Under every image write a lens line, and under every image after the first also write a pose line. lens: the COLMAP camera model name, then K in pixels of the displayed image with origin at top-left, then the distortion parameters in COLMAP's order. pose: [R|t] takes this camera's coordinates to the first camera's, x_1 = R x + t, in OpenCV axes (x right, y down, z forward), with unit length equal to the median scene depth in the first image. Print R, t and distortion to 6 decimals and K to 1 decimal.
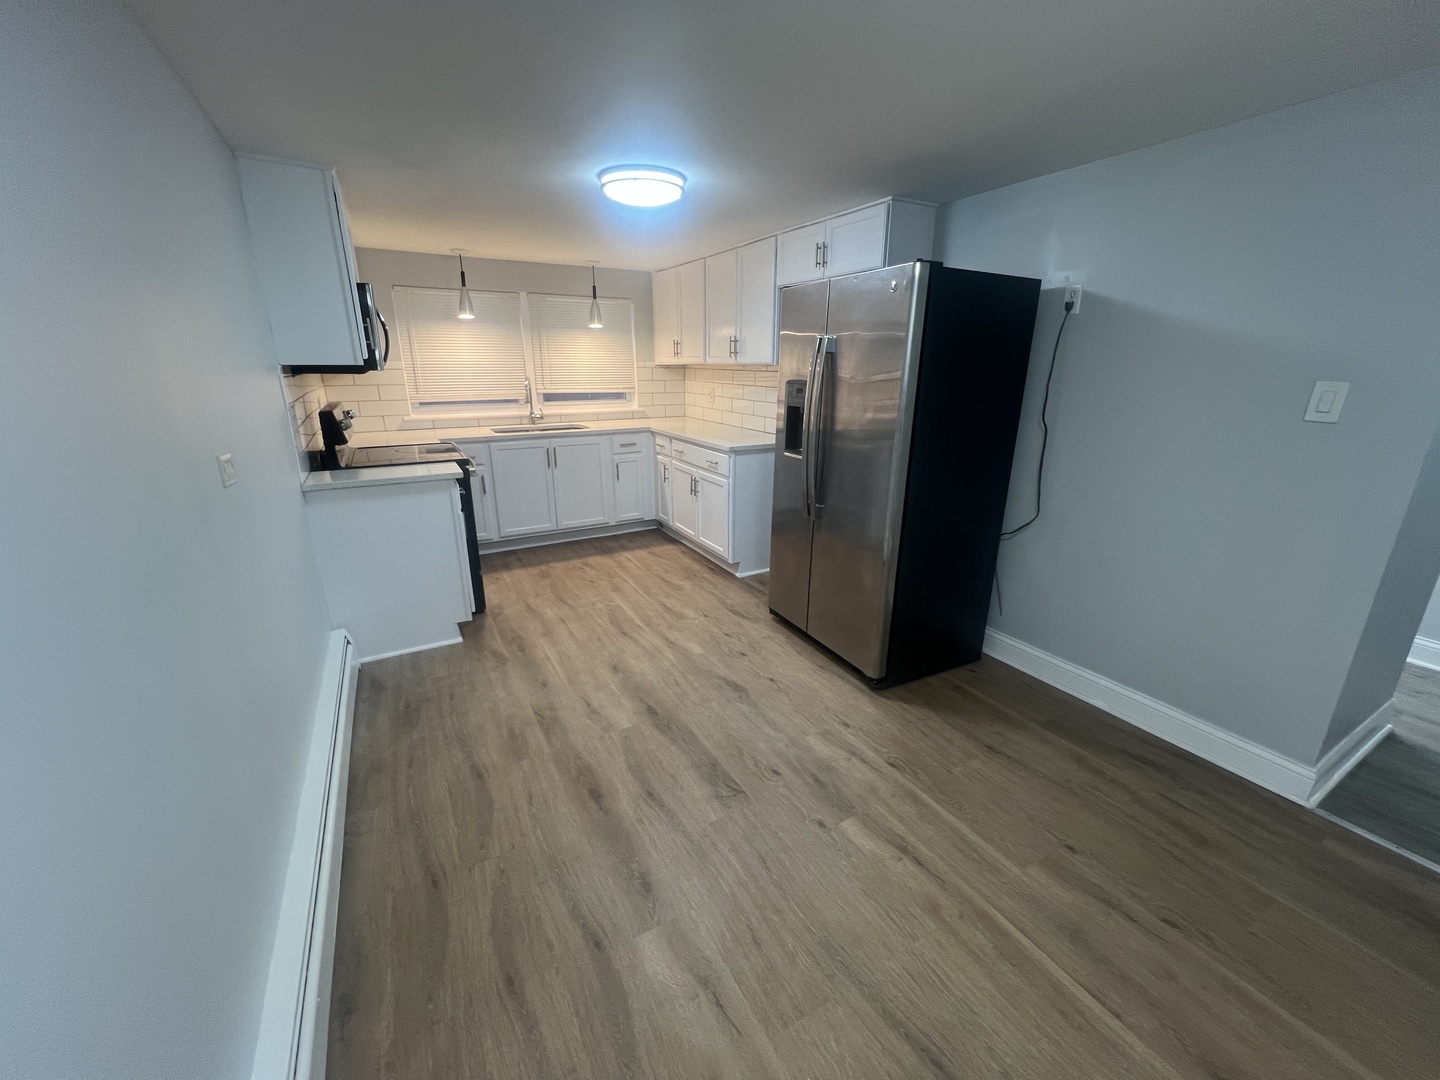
lens RADIAL K [[576.3, 0, 721.5], [0, 576.3, 539.2], [0, 0, 1]] dist [0.001811, 0.000215]
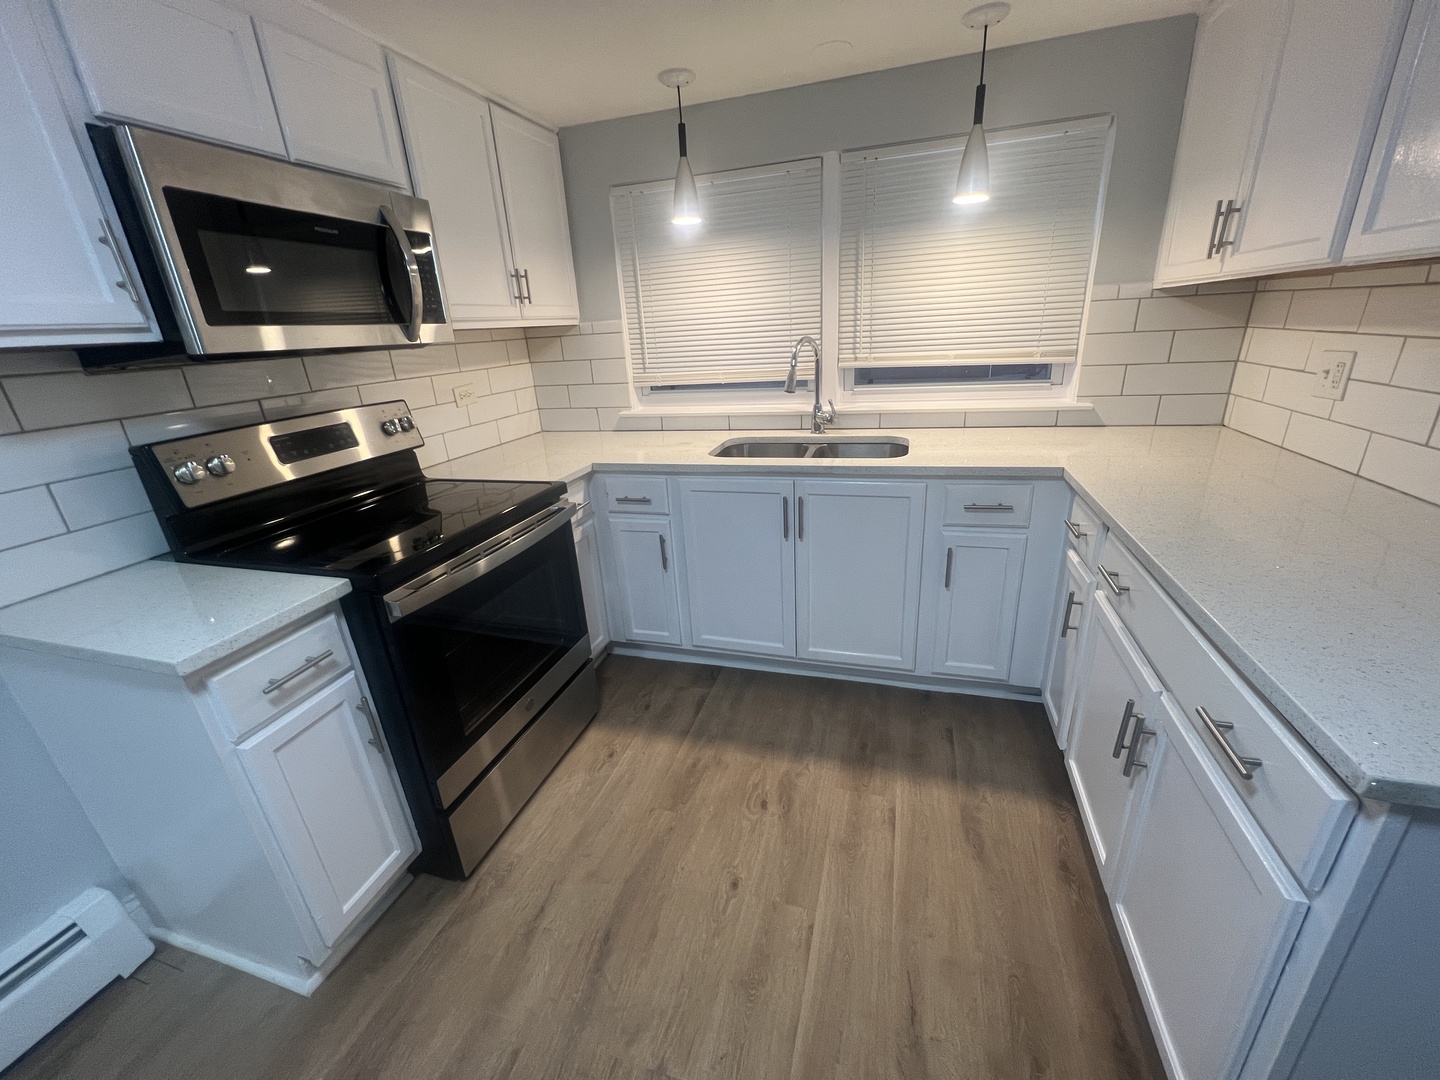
lens RADIAL K [[576.3, 0, 721.0], [0, 576.3, 537.0], [0, 0, 1]] dist [0.001811, 0.000215]
pose [[0.683228, 0.212460, -0.698614, -0.009603], [-0.157650, 0.977090, 0.142971, -0.170555], [0.712984, 0.012455, 0.701069, 0.593956]]
